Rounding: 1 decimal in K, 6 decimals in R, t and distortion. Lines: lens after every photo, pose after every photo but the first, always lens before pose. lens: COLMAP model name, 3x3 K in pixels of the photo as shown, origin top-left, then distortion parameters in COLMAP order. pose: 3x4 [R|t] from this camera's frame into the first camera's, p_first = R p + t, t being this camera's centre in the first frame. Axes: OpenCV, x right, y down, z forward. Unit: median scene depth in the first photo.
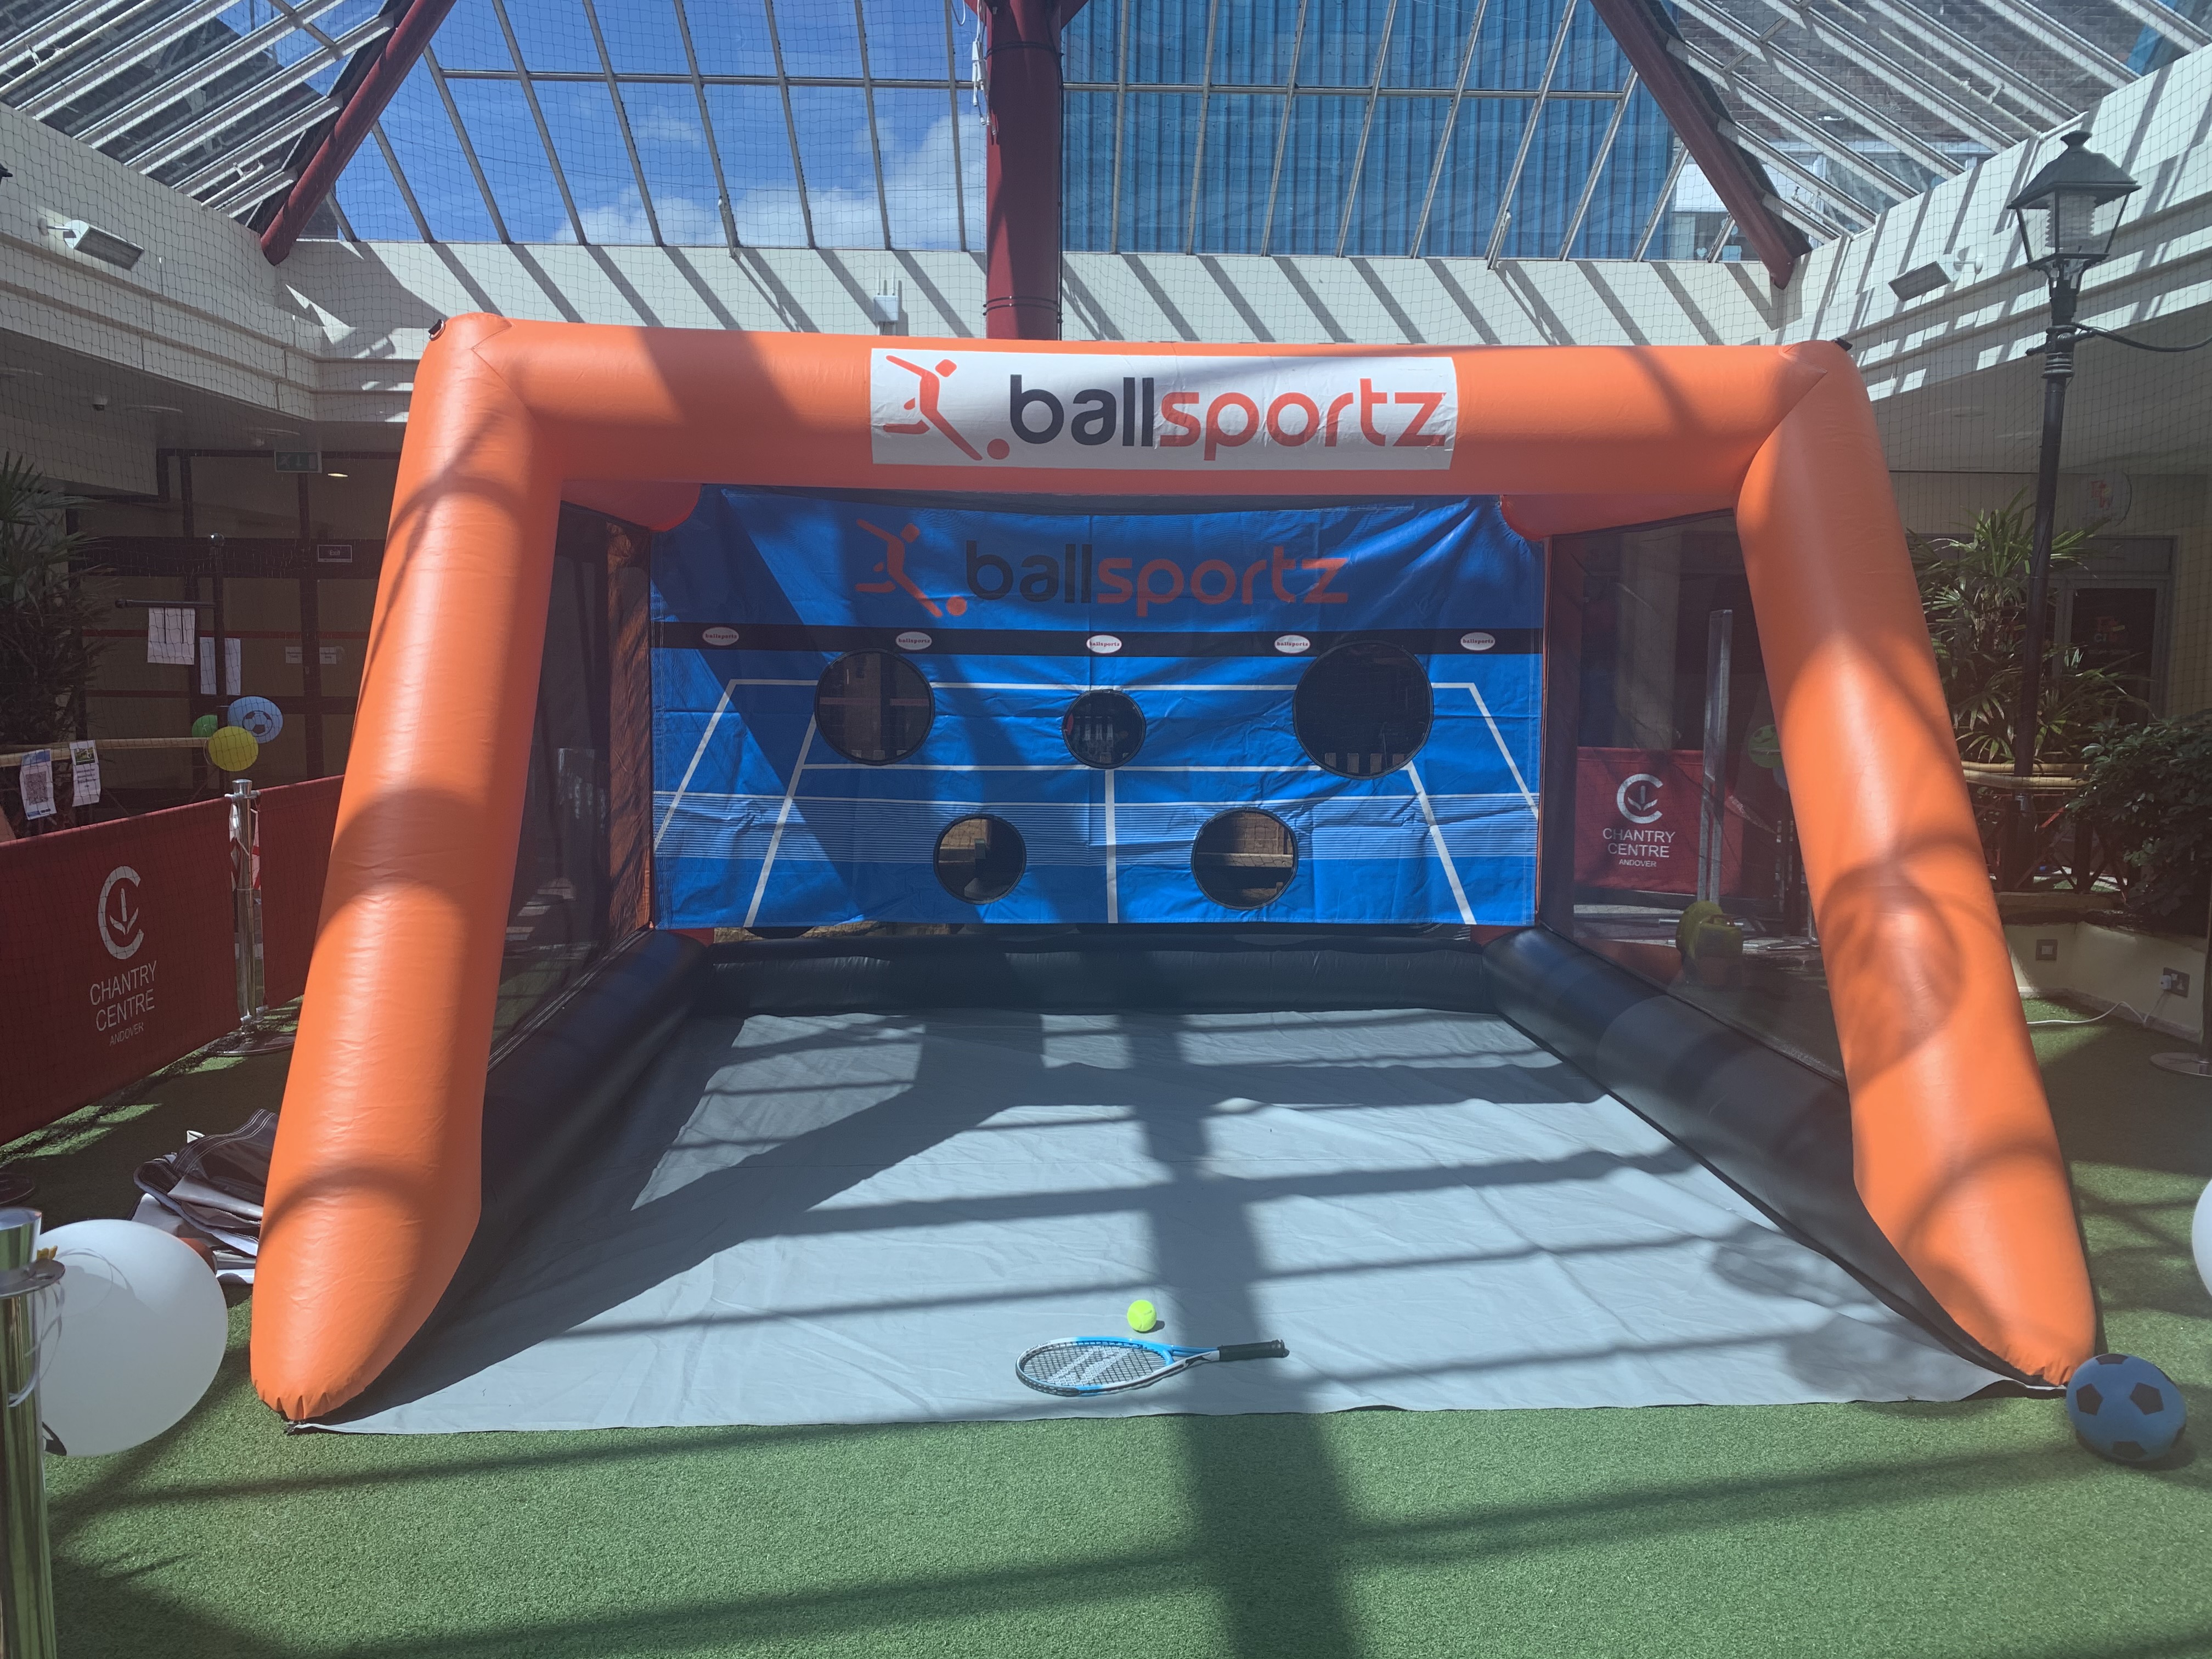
lens RADIAL K [[1689.0, 0, 1086.6], [0, 1689.0, 826.7], [0, 0, 1]] dist [0.039541, -0.048739]
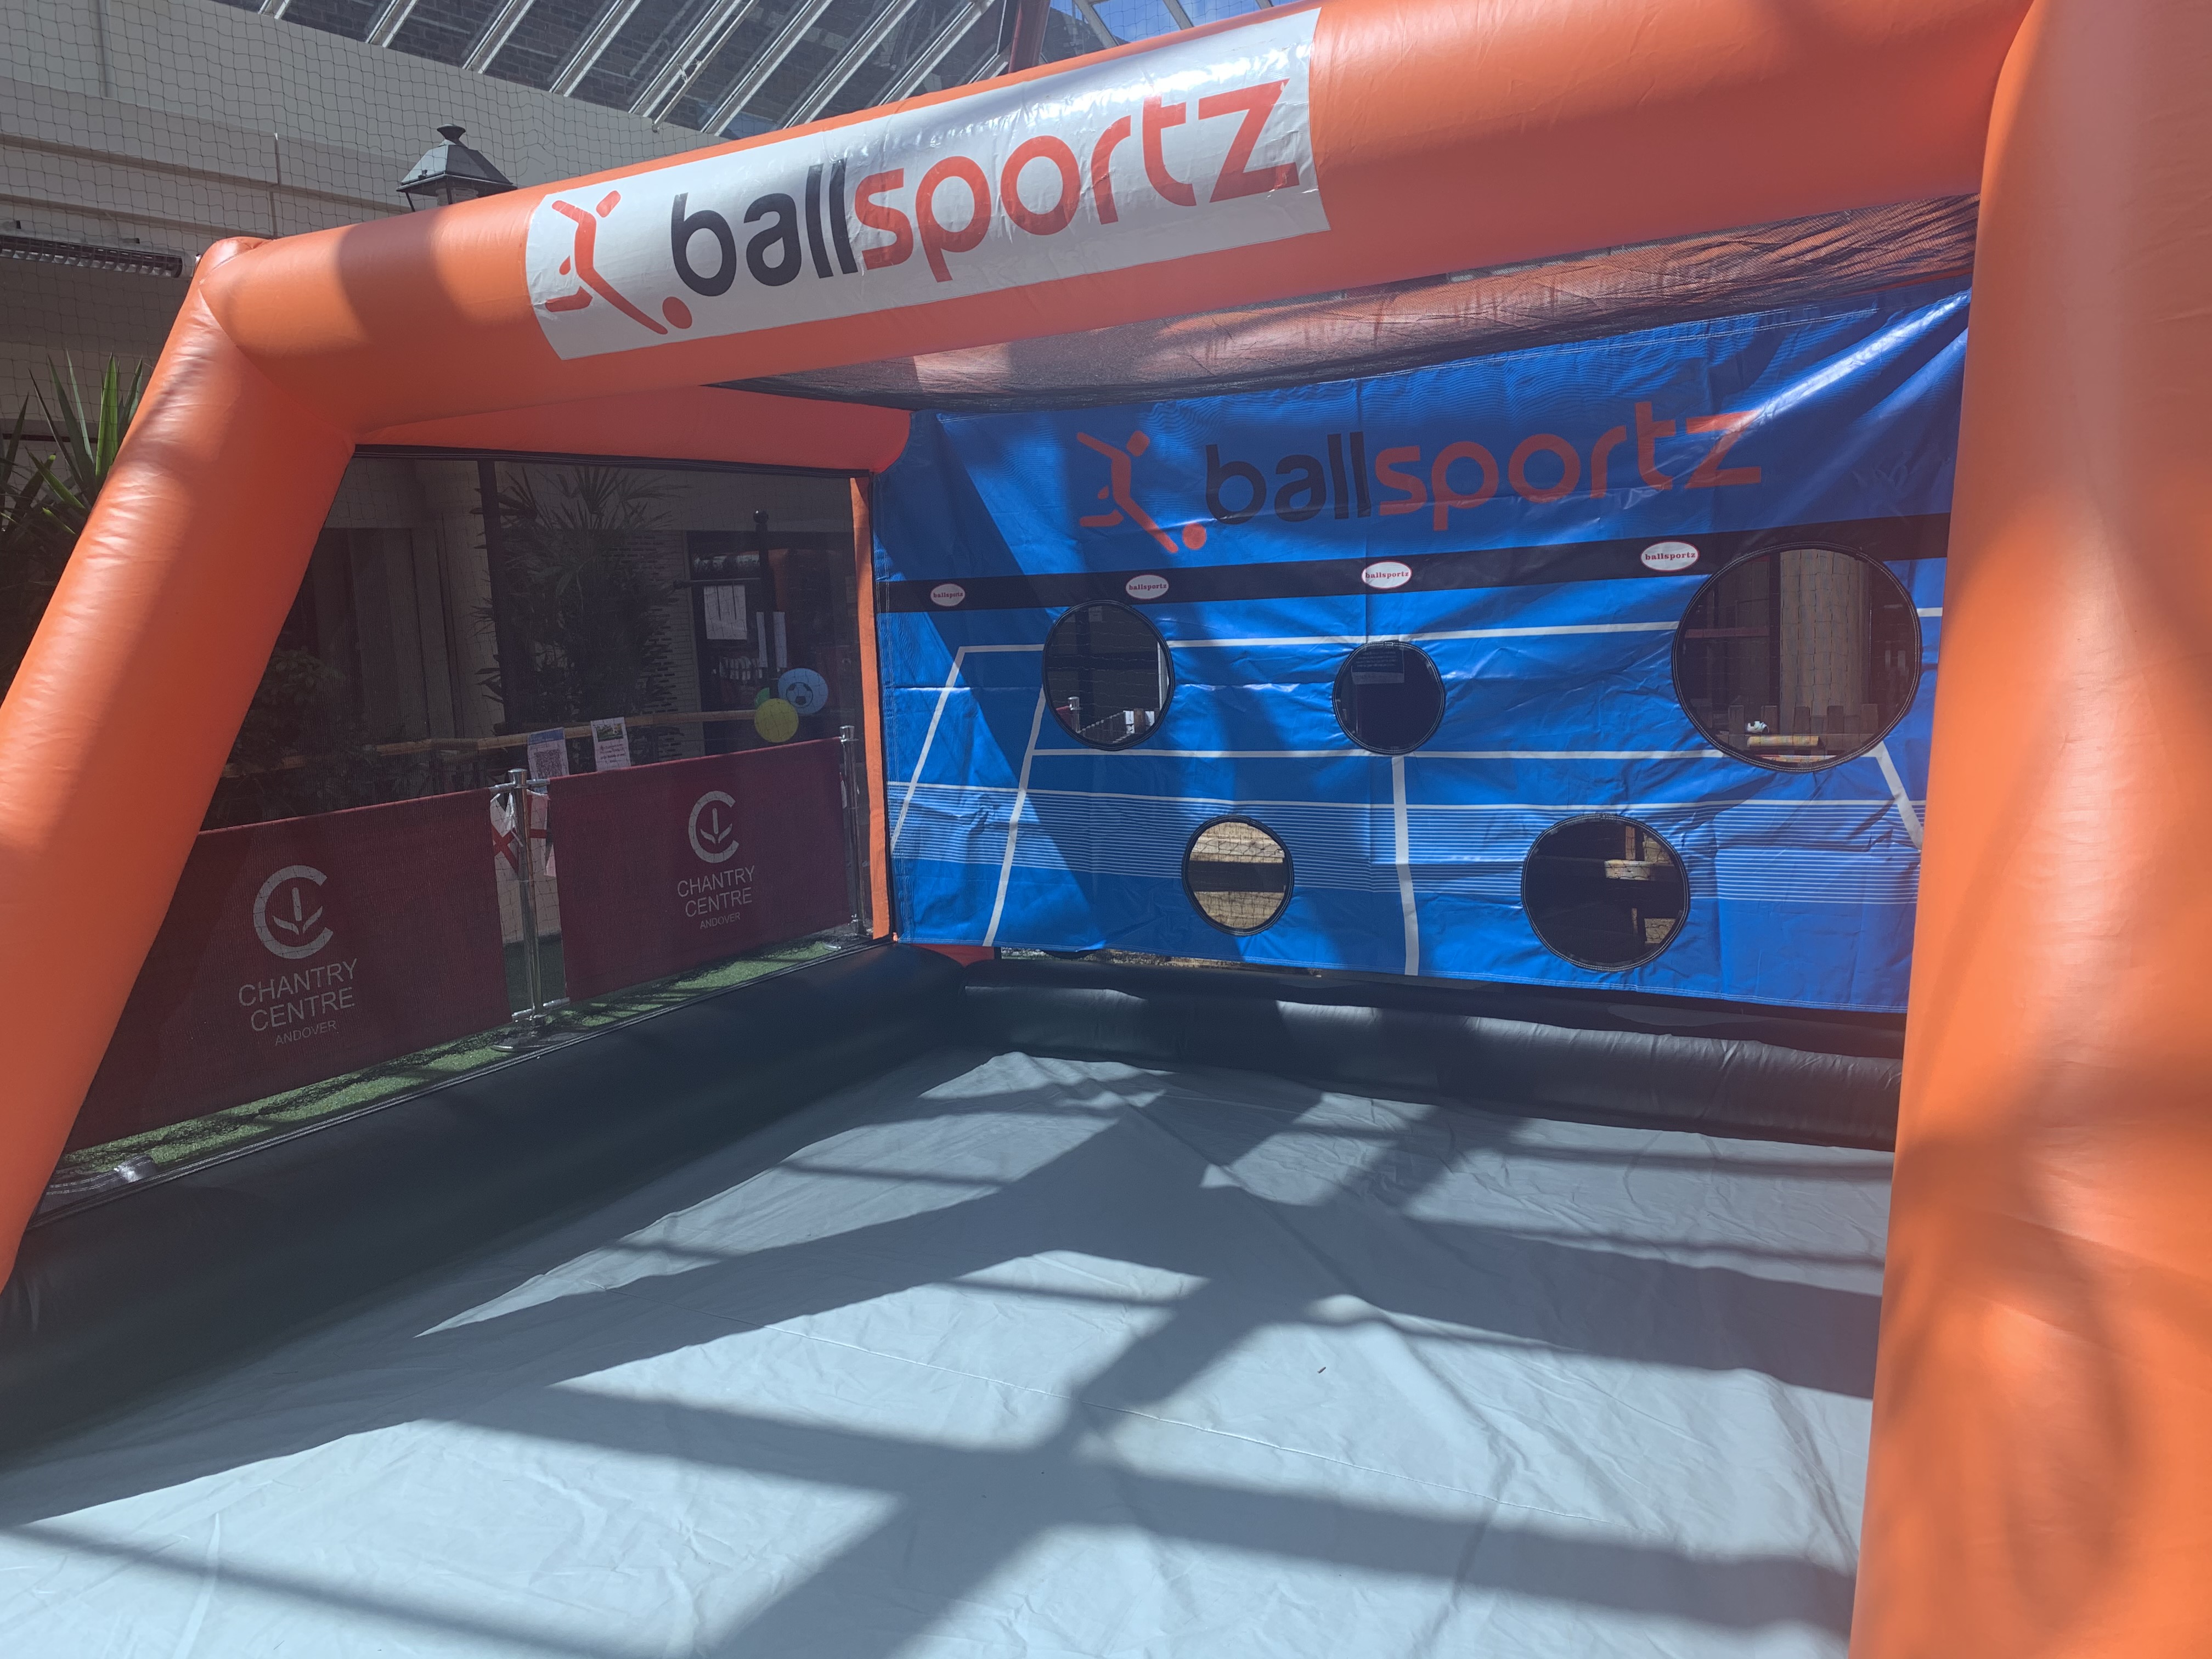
lens RADIAL K [[1689.0, 0, 1086.6], [0, 1689.0, 826.7], [0, 0, 1]] dist [0.039541, -0.048739]
pose [[0.826766, 0.025612, -0.561963, 0.296966], [-0.001584, 0.999065, 0.043202, -0.034452], [0.562544, -0.034828, 0.826034, 0.350107]]
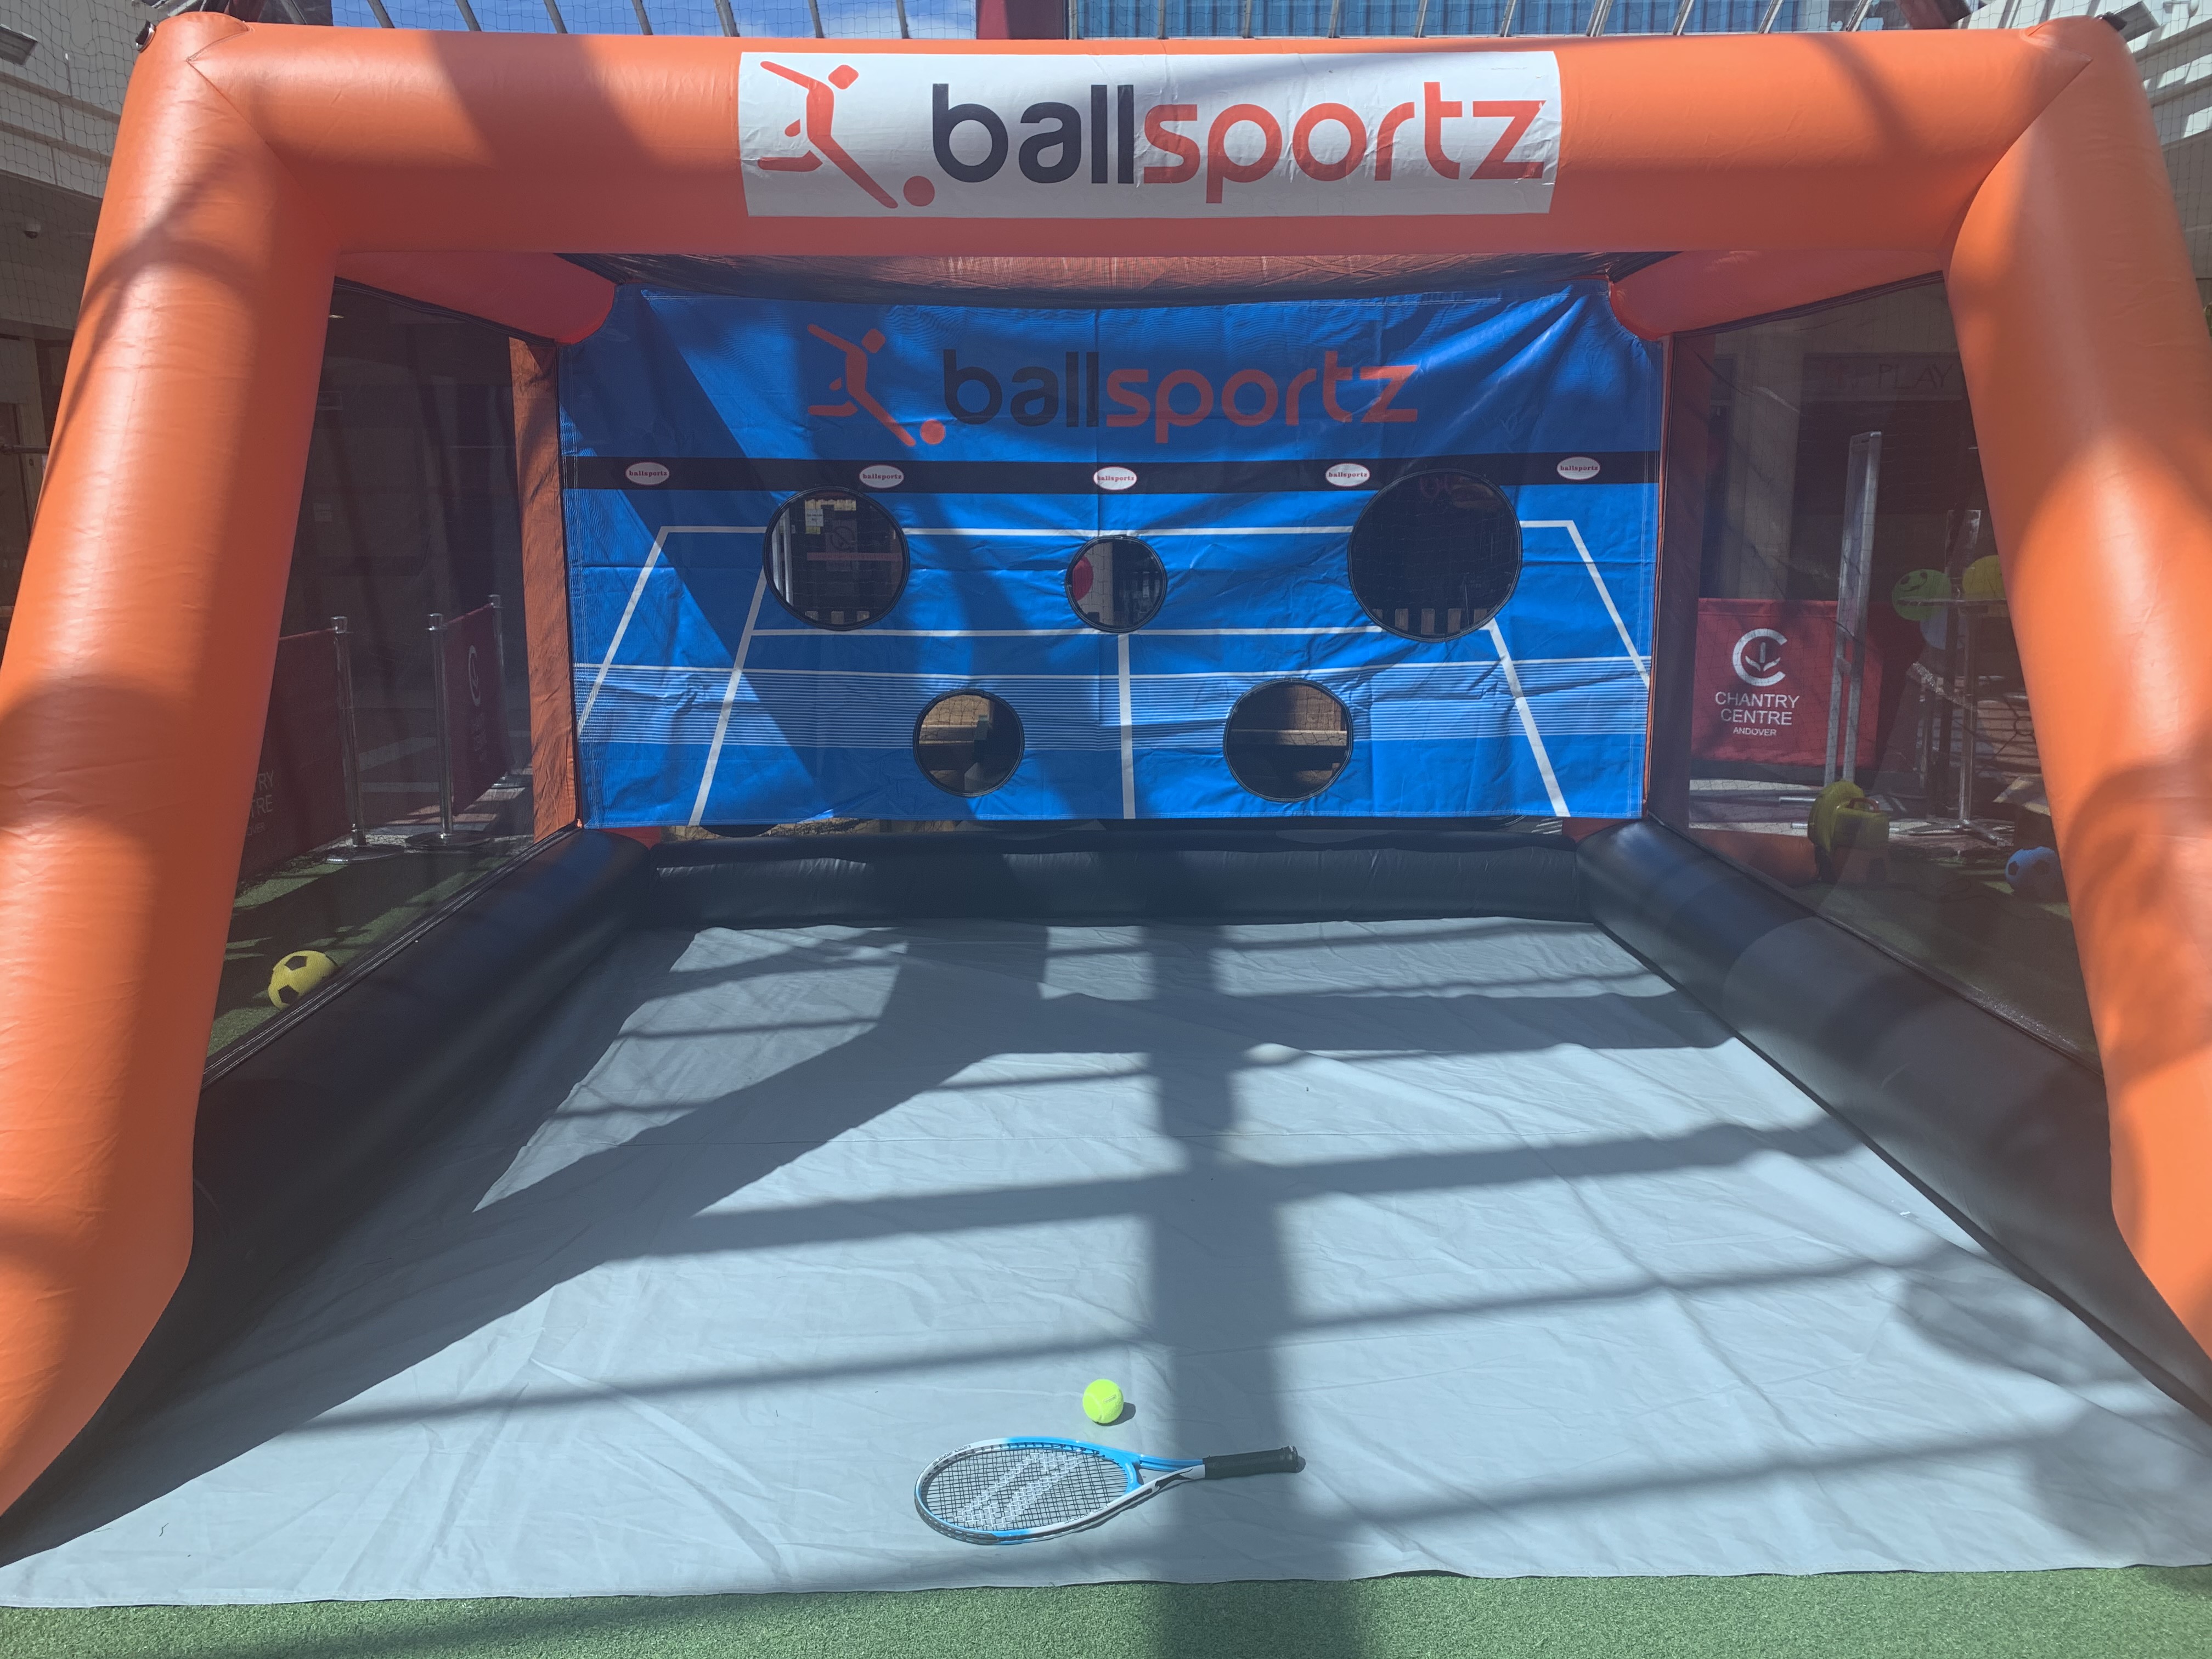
lens RADIAL K [[1705.2, 0, 1106.0], [0, 1705.2, 829.5], [0, 0, 1]] dist [0.074021, -0.107570]
pose [[0.999367, -0.005125, -0.035198, 0.033591], [0.008066, 0.996438, 0.083941, -0.008386], [0.034643, -0.084172, 0.995849, 0.161230]]
